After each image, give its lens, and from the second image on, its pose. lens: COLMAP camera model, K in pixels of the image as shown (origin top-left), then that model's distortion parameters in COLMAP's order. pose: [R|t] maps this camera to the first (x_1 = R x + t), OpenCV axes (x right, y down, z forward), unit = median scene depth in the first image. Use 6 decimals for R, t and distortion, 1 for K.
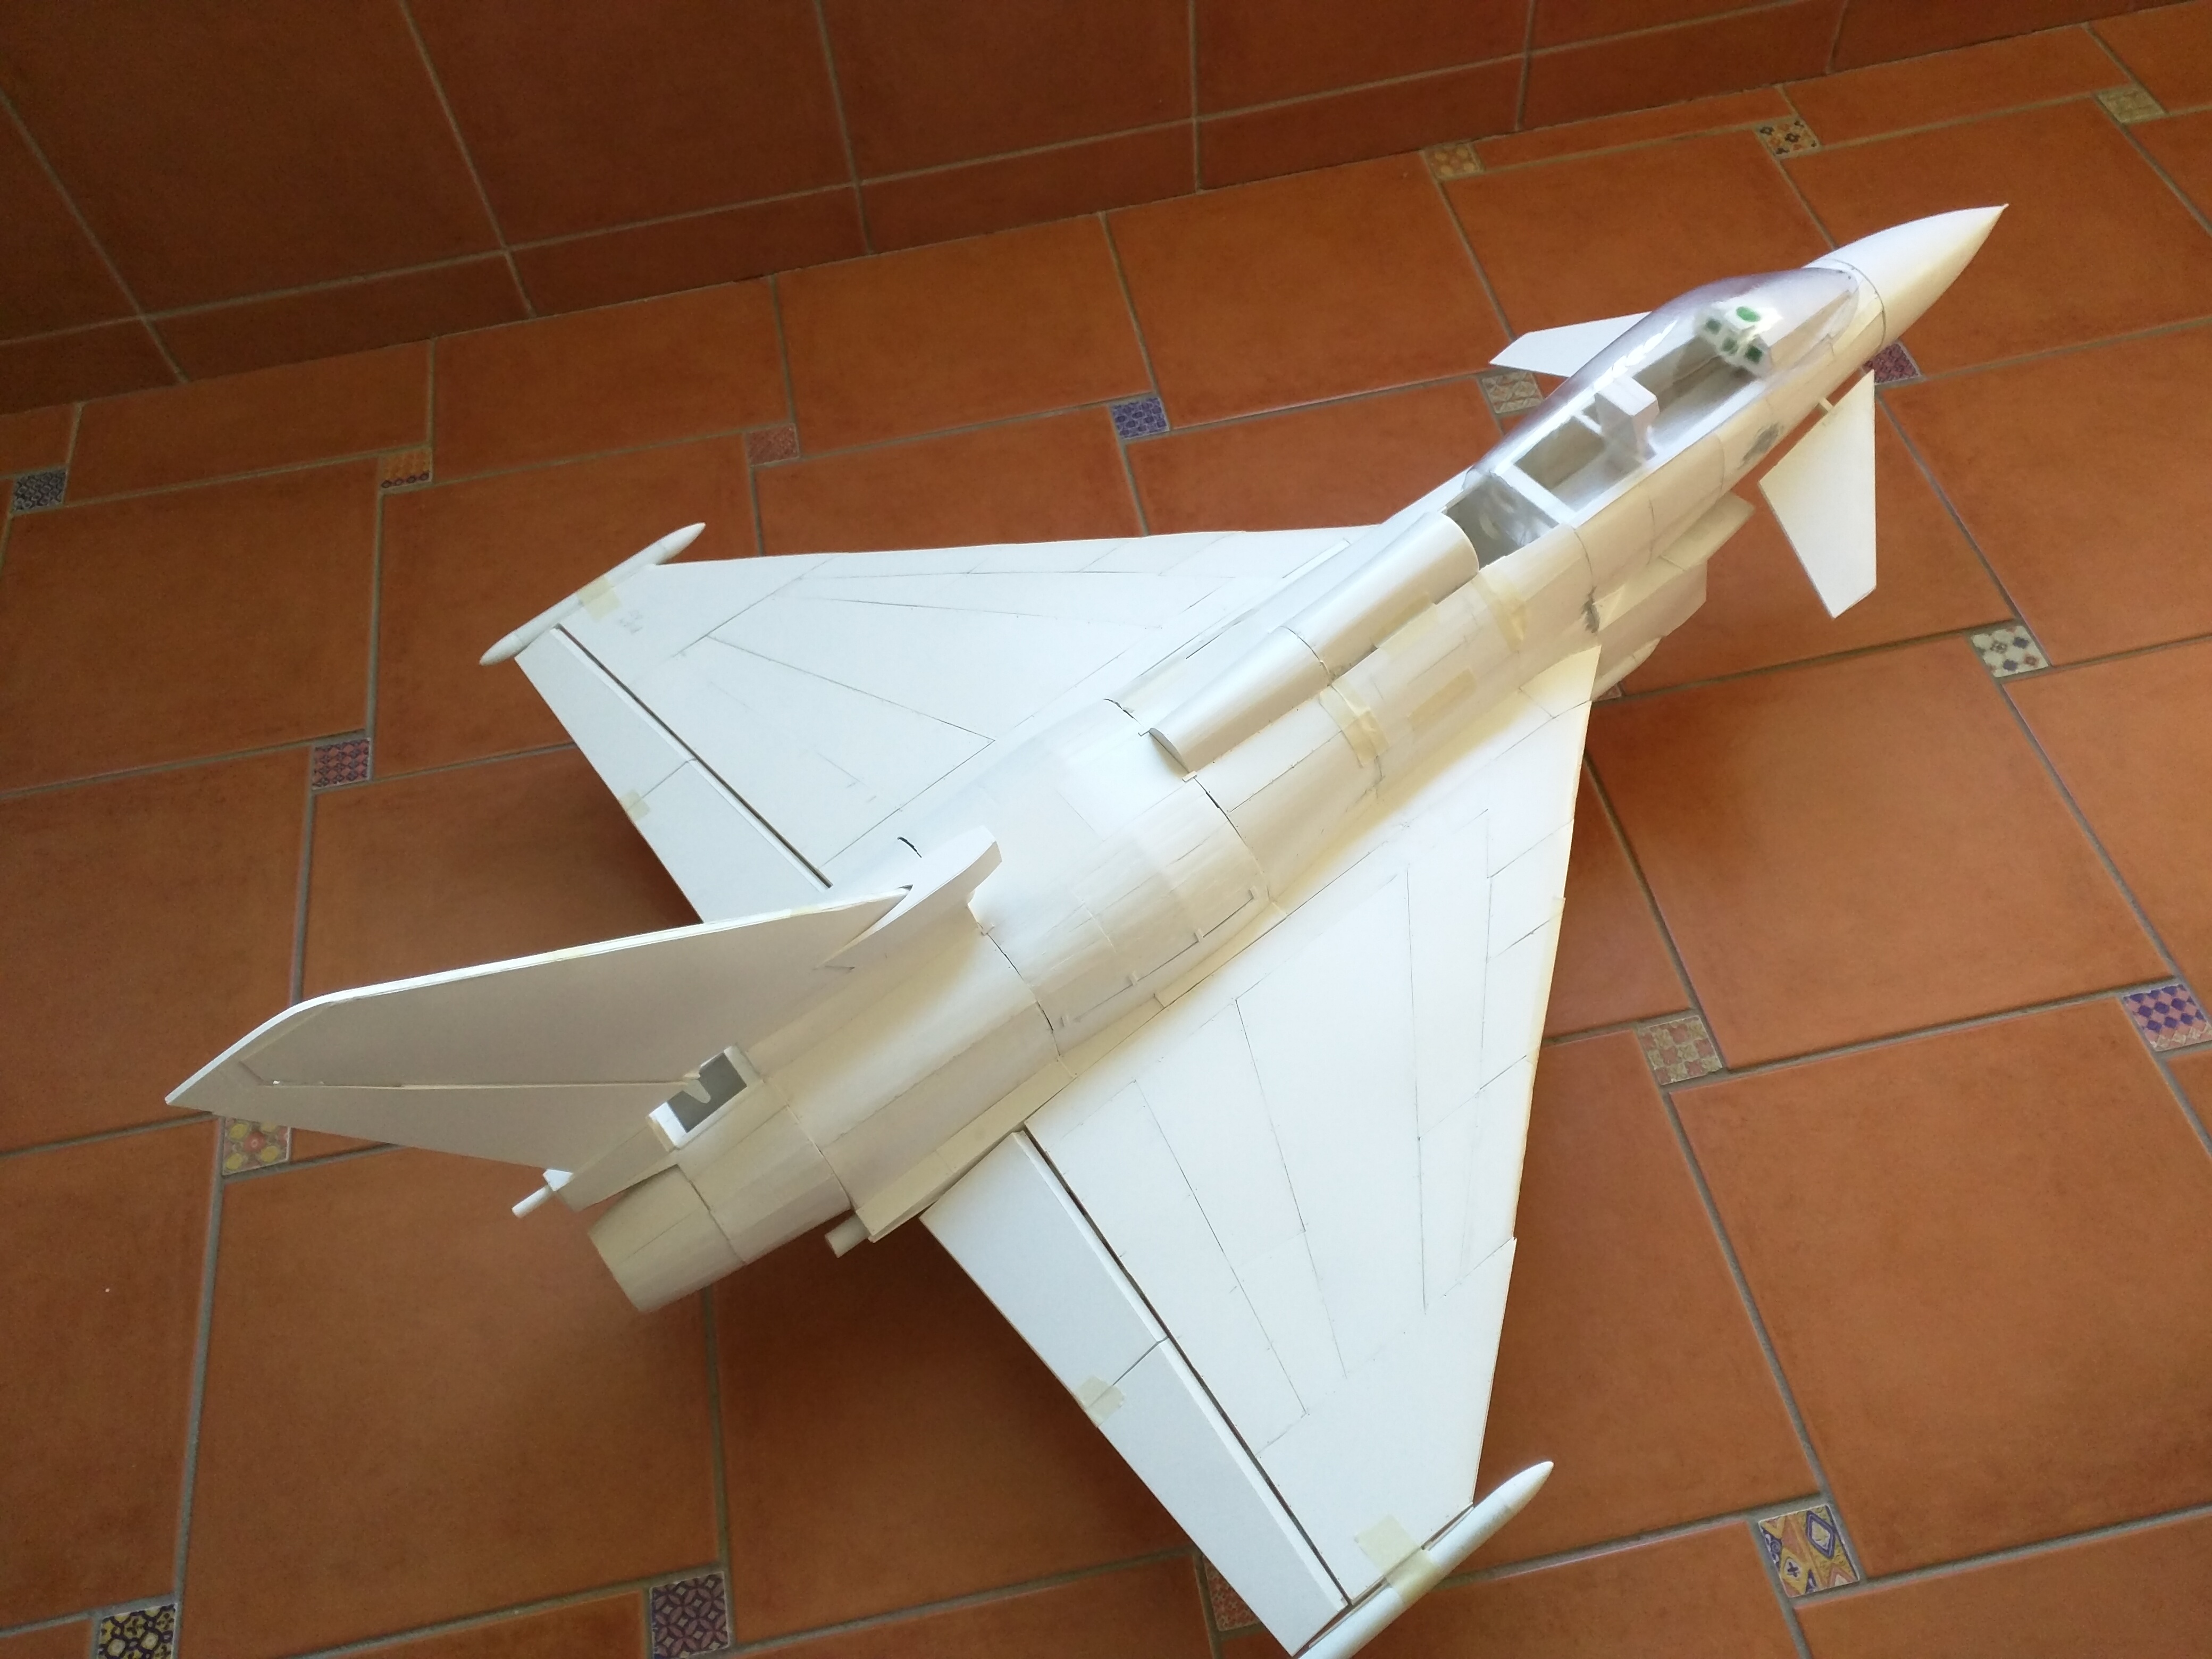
lens RADIAL K [[1808.3, 0, 1124.5], [0, 1808.3, 831.6], [0, 0, 1]] dist [0.026333, 0.005618]
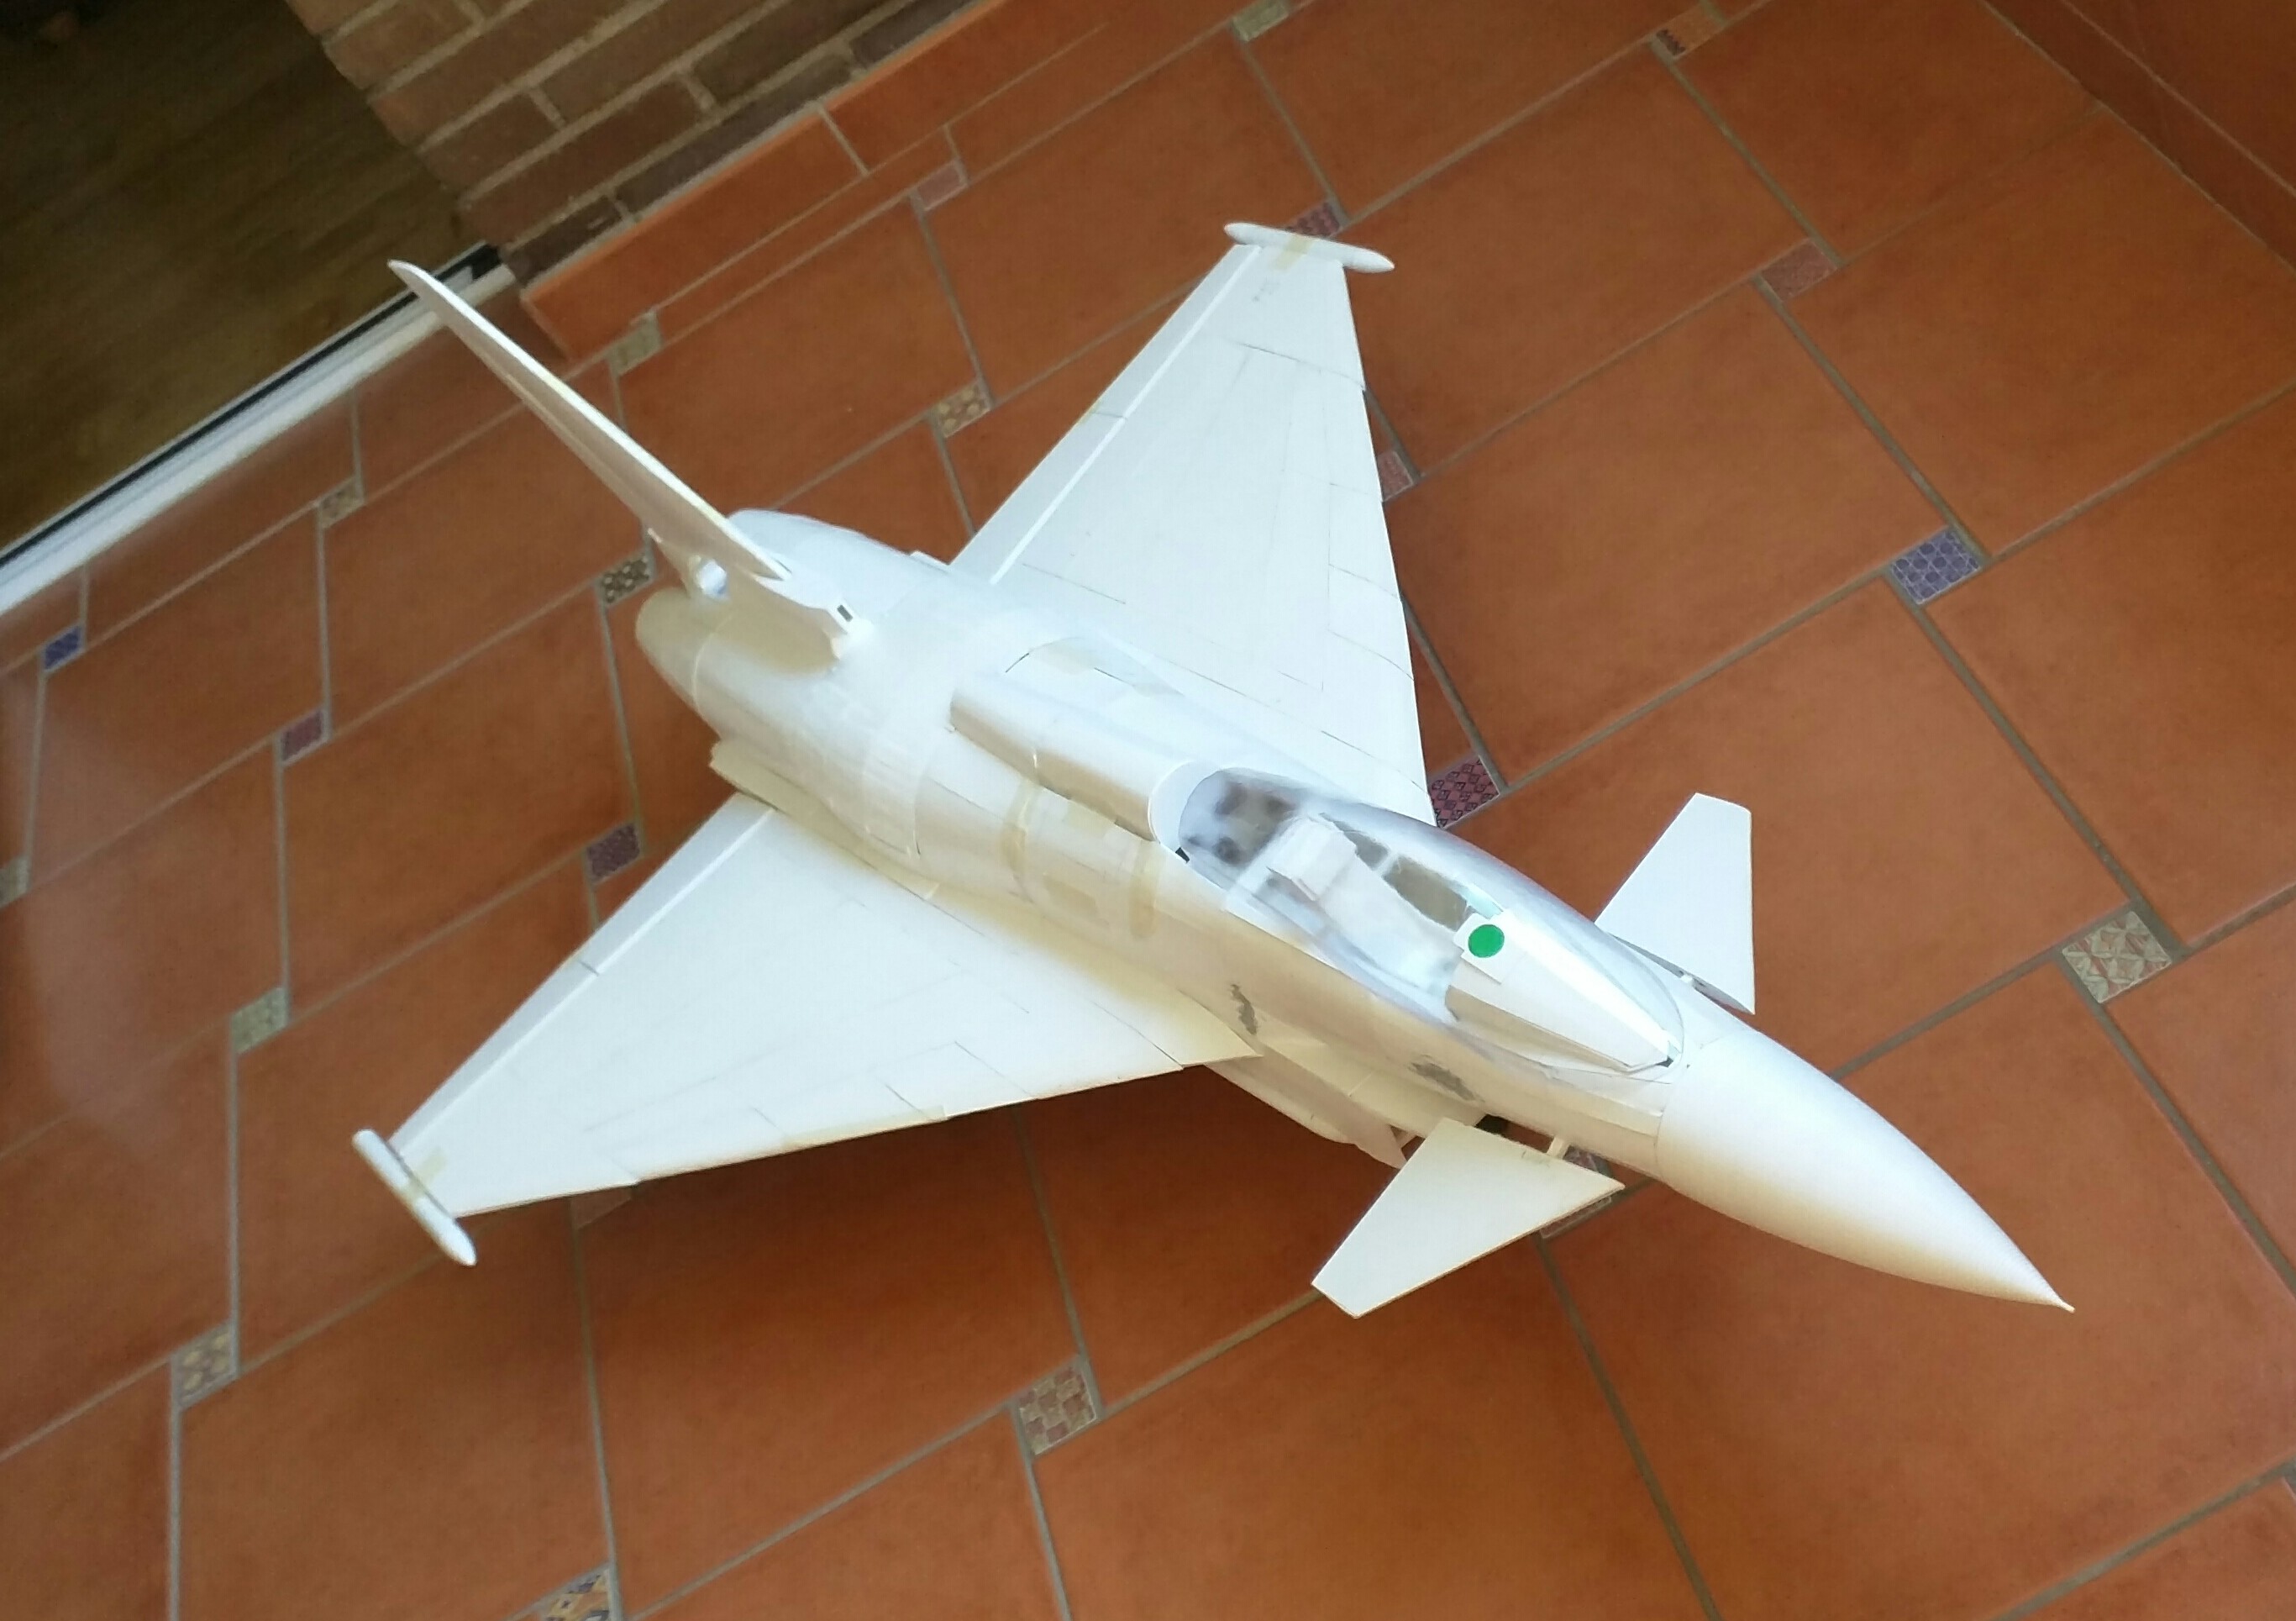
lens RADIAL K [[2858.7, 0, 1308.9], [0, 2858.7, 776.6], [0, 0, 1]] dist [0.138362, -0.264516]
pose [[0.136054, 0.732735, -0.666775, 0.943522], [-0.503876, 0.630661, 0.590234, -0.867480], [0.852994, 0.255669, 0.455011, 0.386495]]
